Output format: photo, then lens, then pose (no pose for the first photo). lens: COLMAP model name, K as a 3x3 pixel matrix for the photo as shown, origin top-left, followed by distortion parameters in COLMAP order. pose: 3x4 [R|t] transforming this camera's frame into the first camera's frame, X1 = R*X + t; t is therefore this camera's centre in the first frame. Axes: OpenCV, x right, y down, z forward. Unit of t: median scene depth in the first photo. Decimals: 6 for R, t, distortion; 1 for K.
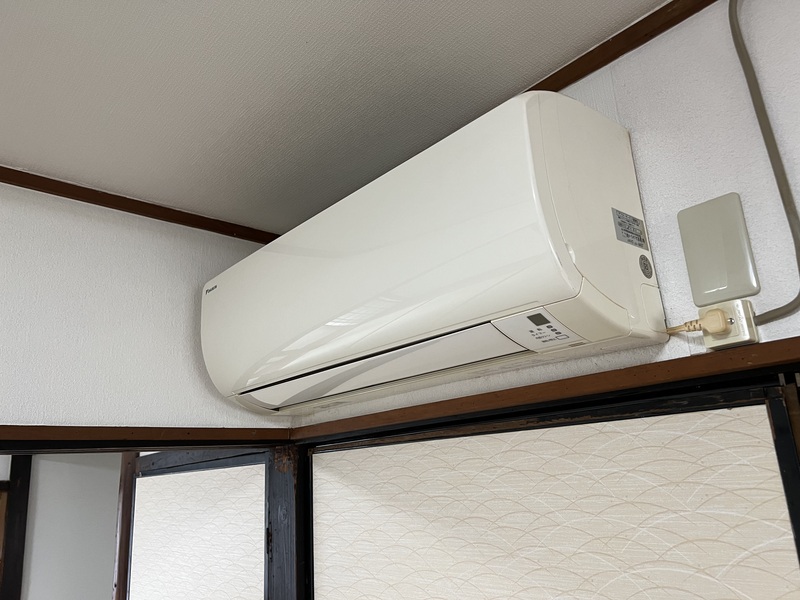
lens RADIAL K [[604.2, 0, 399.8], [0, 604.2, 302.2], [0, 0, 1]] dist [0.063717, -0.067857]
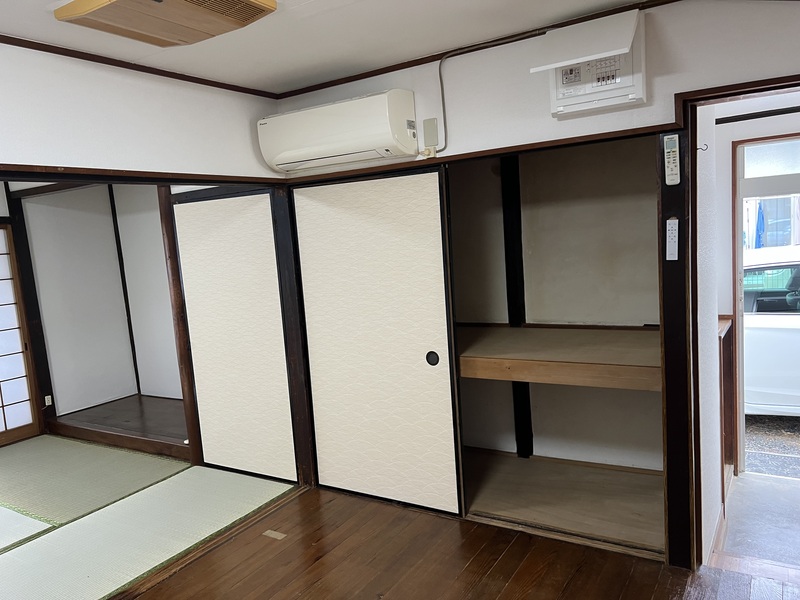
lens RADIAL K [[604.2, 0, 402.2], [0, 604.2, 301.0], [0, 0, 1]] dist [0.063717, -0.067857]
pose [[0.958548, -0.044407, 0.281451, -0.780202], [-0.063535, 0.929599, 0.363055, -0.464444], [-0.277758, -0.365888, 0.888243, -2.720509]]
